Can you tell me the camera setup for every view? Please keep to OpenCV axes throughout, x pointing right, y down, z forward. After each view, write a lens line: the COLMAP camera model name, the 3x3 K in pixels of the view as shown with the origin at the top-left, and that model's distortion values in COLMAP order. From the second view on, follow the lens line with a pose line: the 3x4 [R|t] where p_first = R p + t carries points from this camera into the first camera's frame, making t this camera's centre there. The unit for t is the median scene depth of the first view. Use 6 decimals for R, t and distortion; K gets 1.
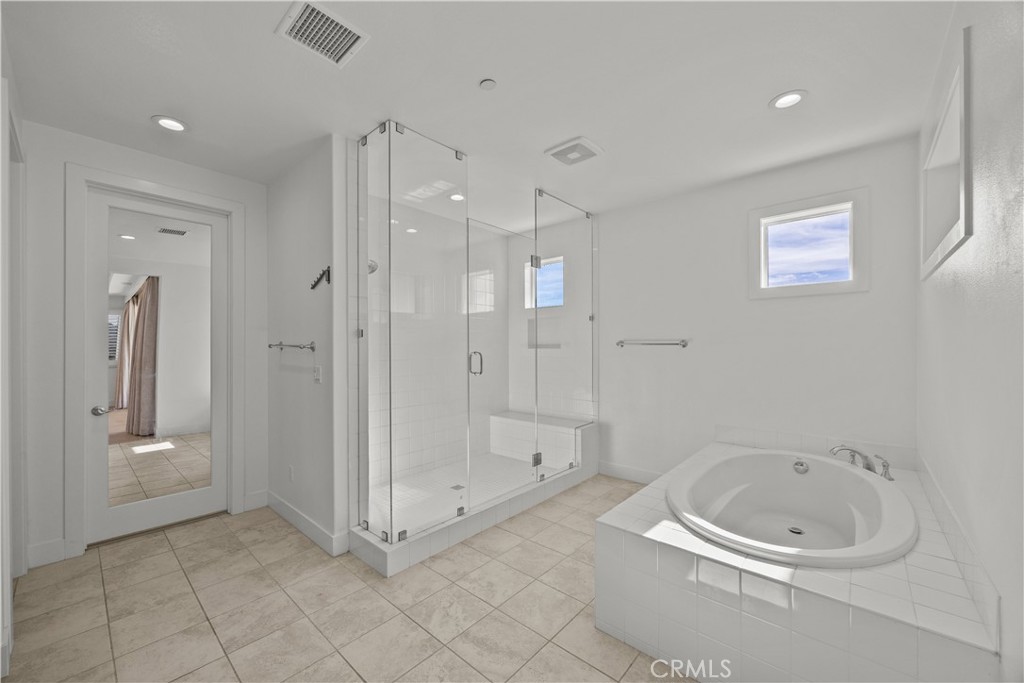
lens RADIAL K [[393.9, 0, 508.4], [0, 393.9, 346.5], [0, 0, 1]] dist [-0.006373, 0.000409]
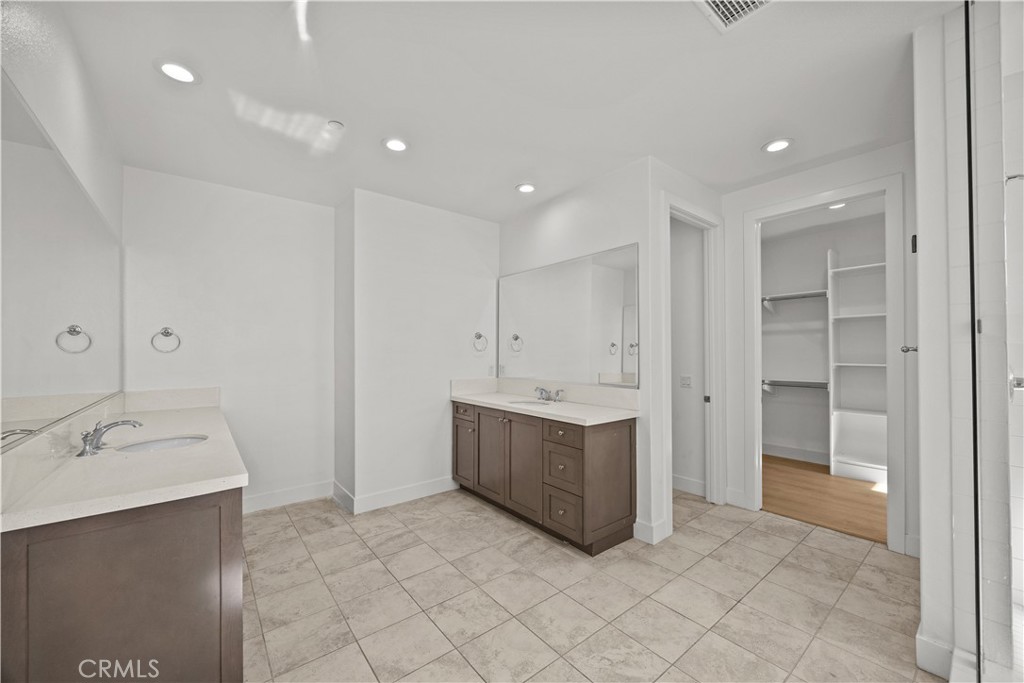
lens RADIAL K [[393.9, 0, 517.5], [0, 393.9, 346.0], [0, 0, 1]] dist [-0.006373, 0.000409]
pose [[-0.159960, -0.007875, -0.987092, 0.301193], [0.008172, 0.999923, -0.009302, -0.005615], [0.987090, -0.009555, -0.159883, 0.418608]]
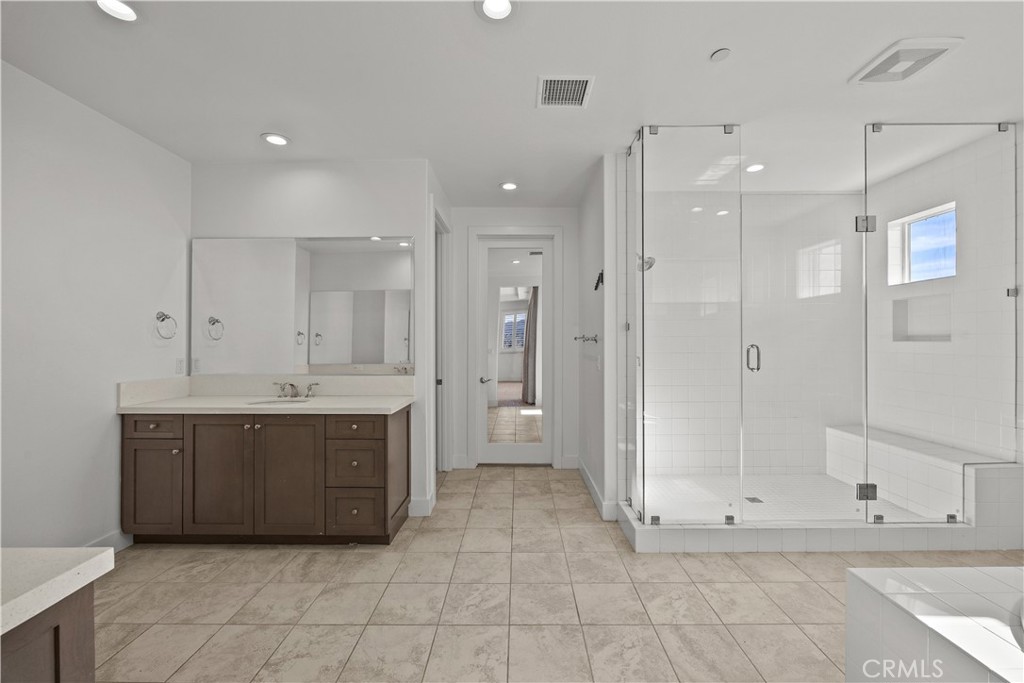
lens RADIAL K [[412.5, 0, 517.5], [0, 412.5, 338.9], [0, 0, 1]] dist [-0.009658, 0.000944]
pose [[0.666216, -0.000170, -0.745759, 0.276074], [0.000843, 1.000000, 0.000525, -0.000953], [0.745758, -0.000978, 0.666216, 0.002483]]
